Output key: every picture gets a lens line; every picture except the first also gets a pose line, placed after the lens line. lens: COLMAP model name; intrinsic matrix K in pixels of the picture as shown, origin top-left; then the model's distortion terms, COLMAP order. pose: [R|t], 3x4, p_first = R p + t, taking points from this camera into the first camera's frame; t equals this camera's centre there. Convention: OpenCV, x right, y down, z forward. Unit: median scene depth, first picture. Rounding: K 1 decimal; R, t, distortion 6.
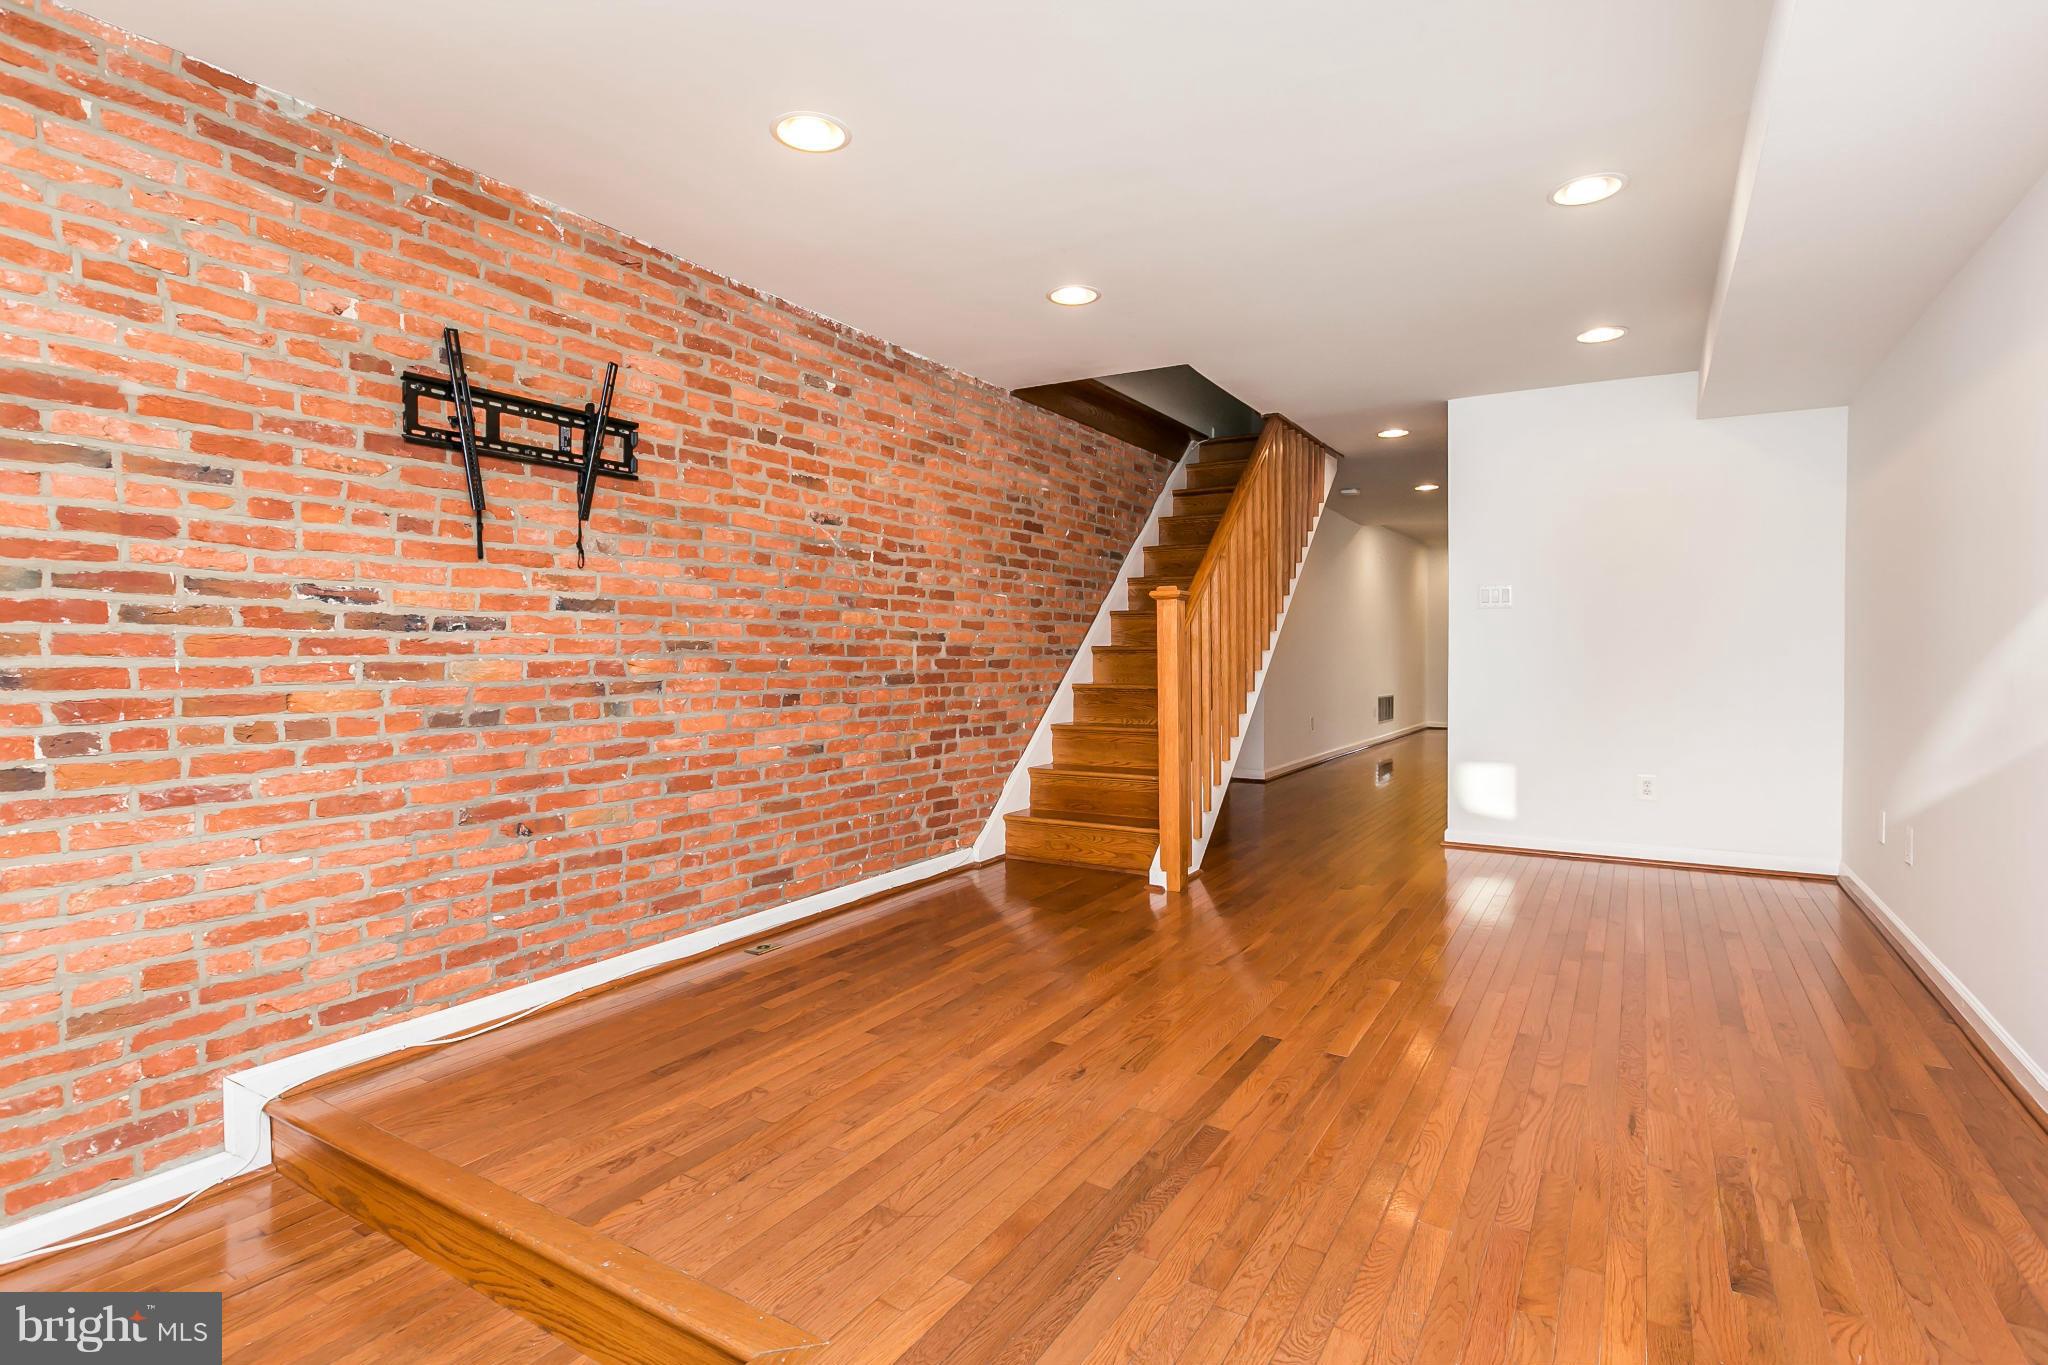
lens RADIAL K [[995.5, 0, 1024.0], [0, 995.5, 682.5], [0, 0, 1]] dist [-0.003605, -0.000027]
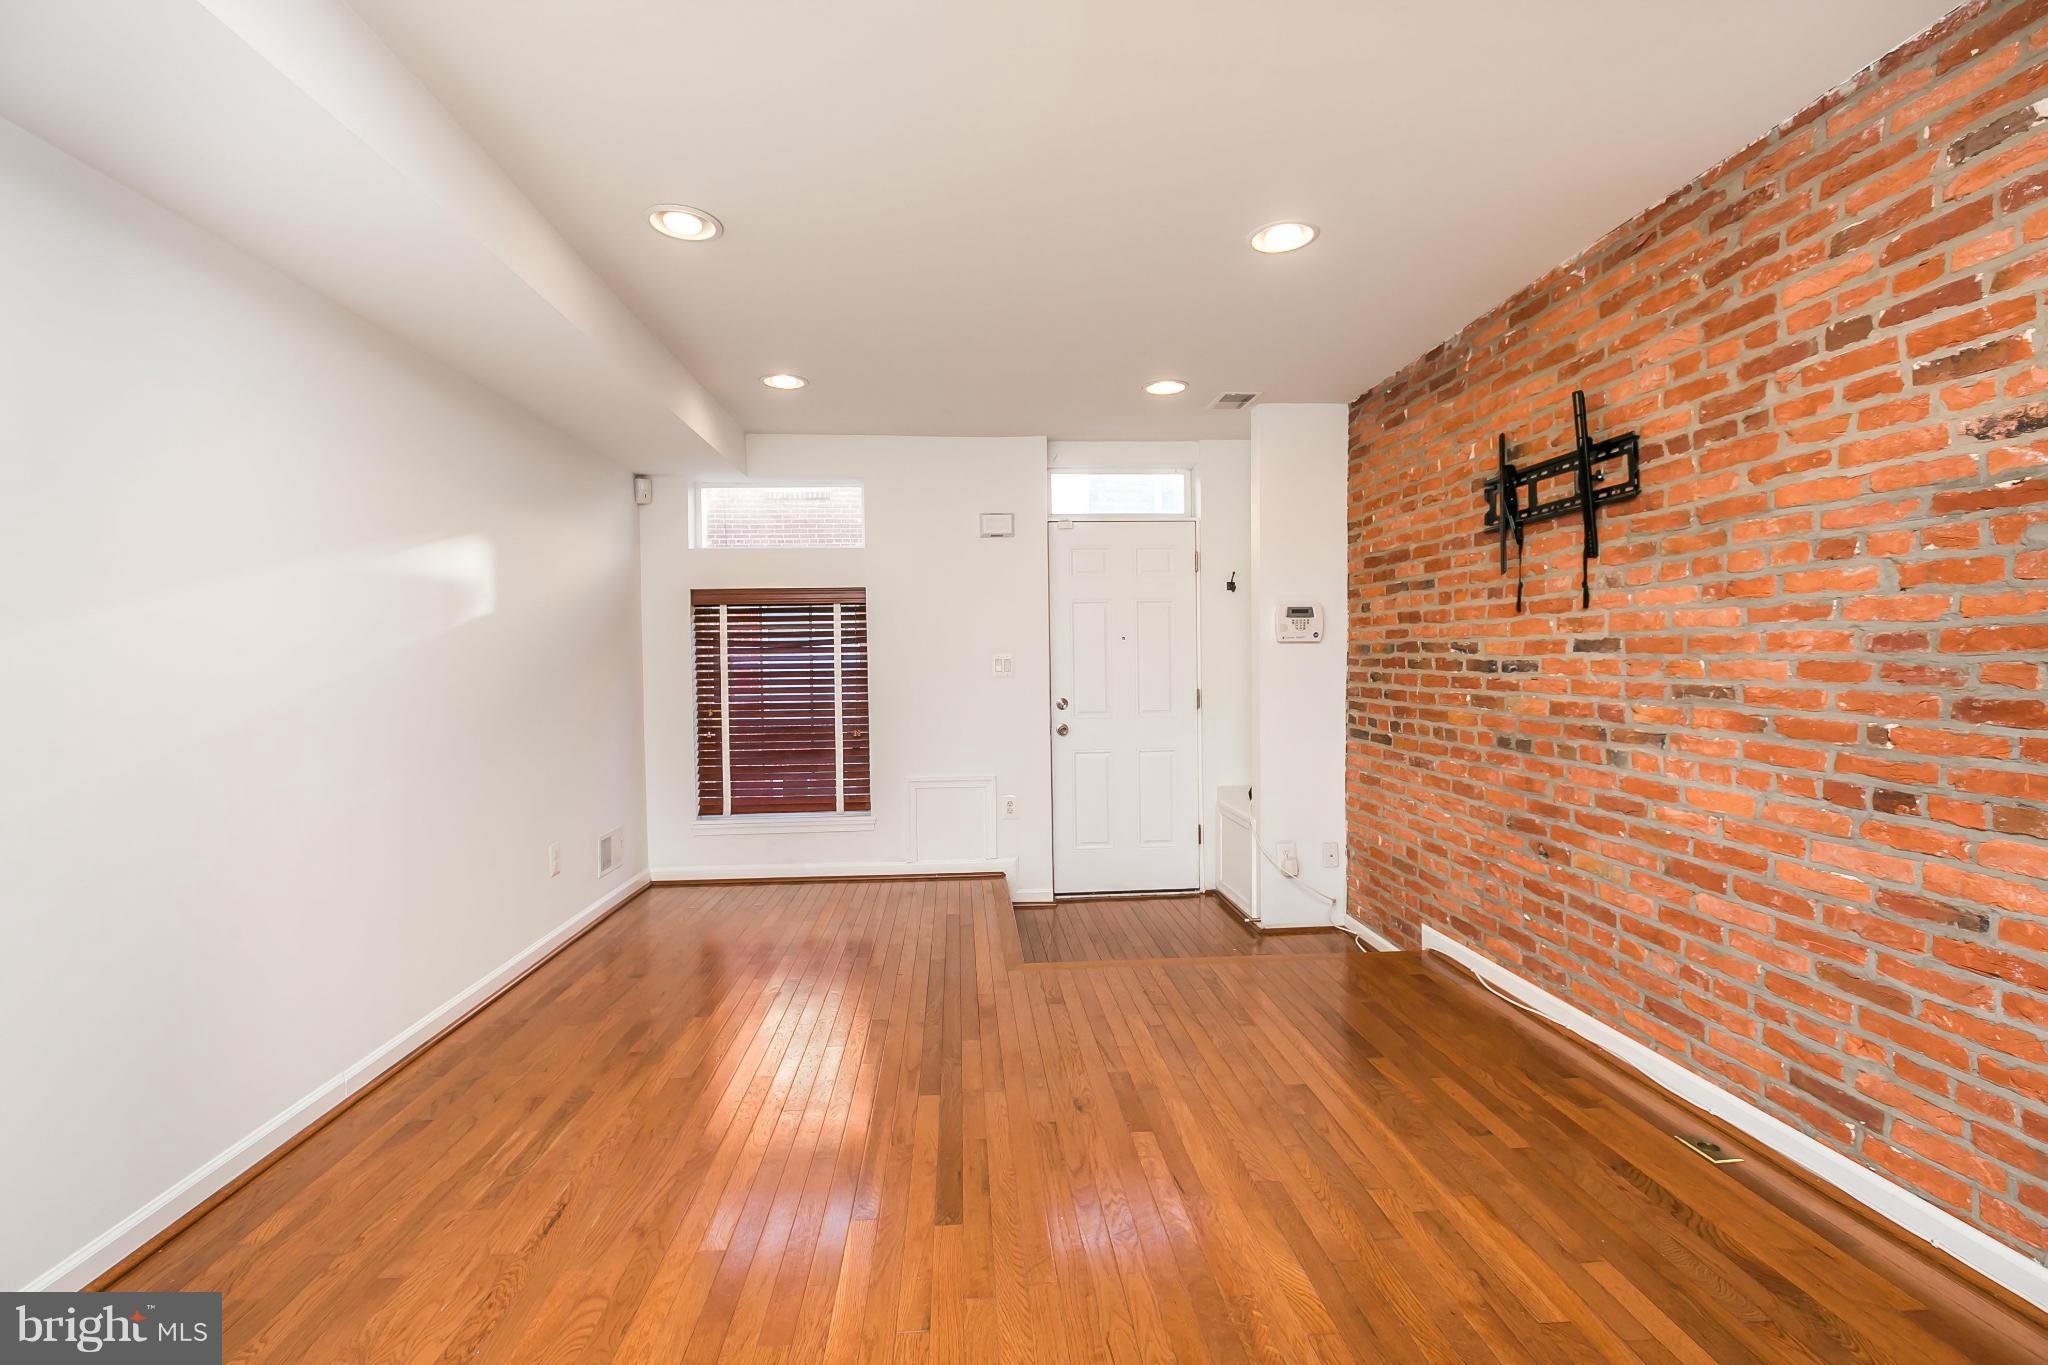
lens RADIAL K [[913.1, 0, 1012.9], [0, 913.1, 684.9], [0, 0, 1]] dist [0.002112, -0.001054]
pose [[-0.818618, 0.030825, -0.573510, 0.501161], [-0.002655, 0.998345, 0.057449, -0.083972], [0.574332, 0.048551, -0.817182, 1.321688]]
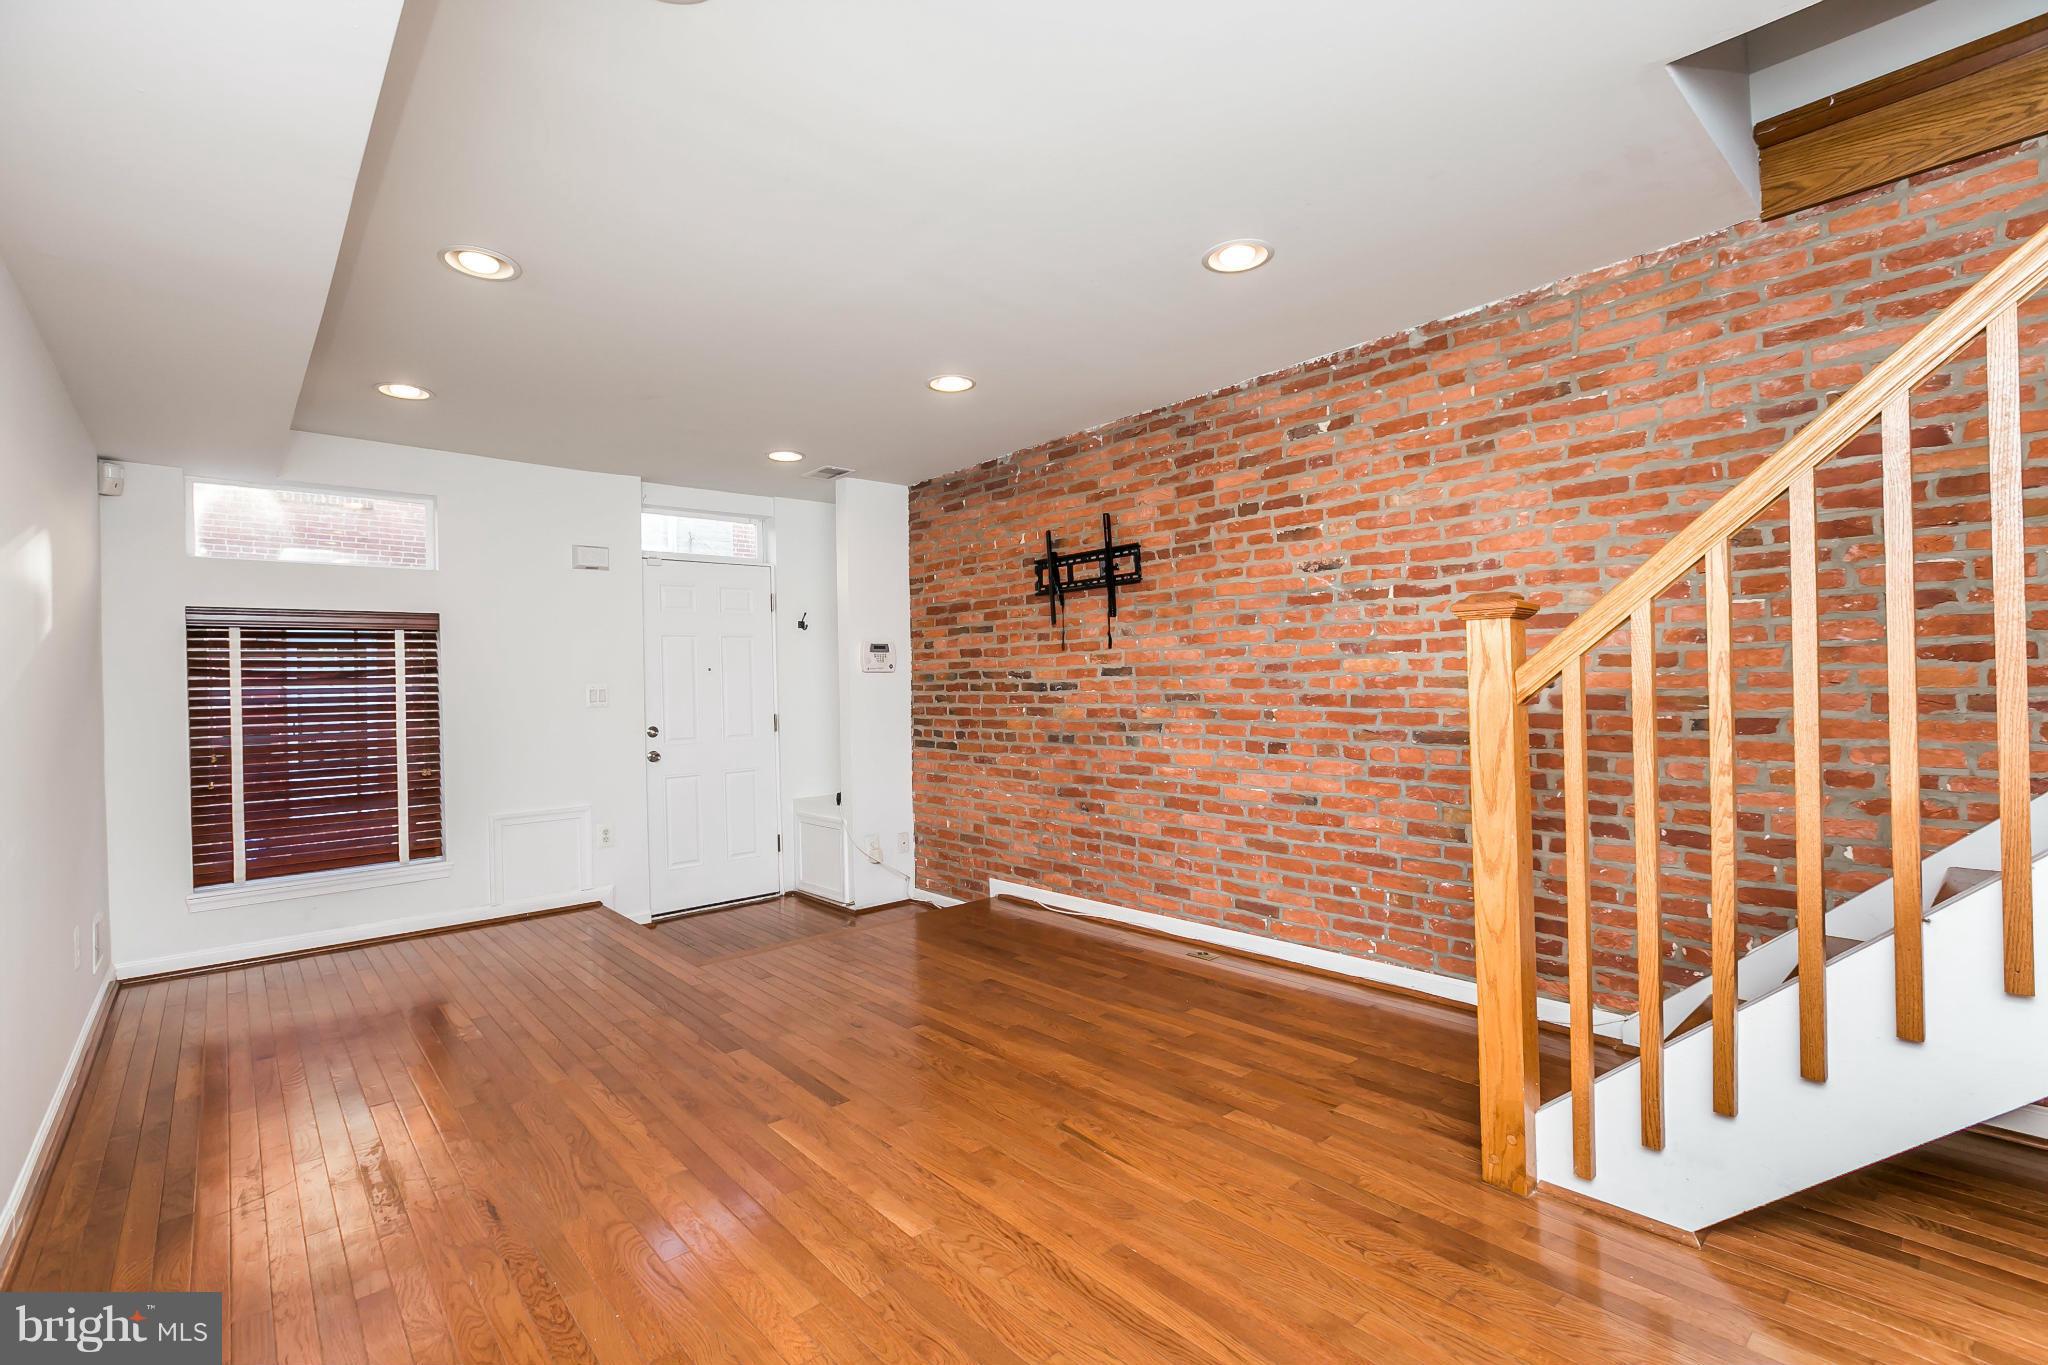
lens RADIAL K [[921.8, 0, 1024.0], [0, 921.8, 682.5], [0, 0, 1]] dist [-0.001872, 0.000050]
pose [[-0.294892, 0.009455, -0.955484, 0.910604], [-0.005444, 0.999918, 0.011575, -0.072479], [0.955515, 0.008615, -0.294816, 1.211159]]
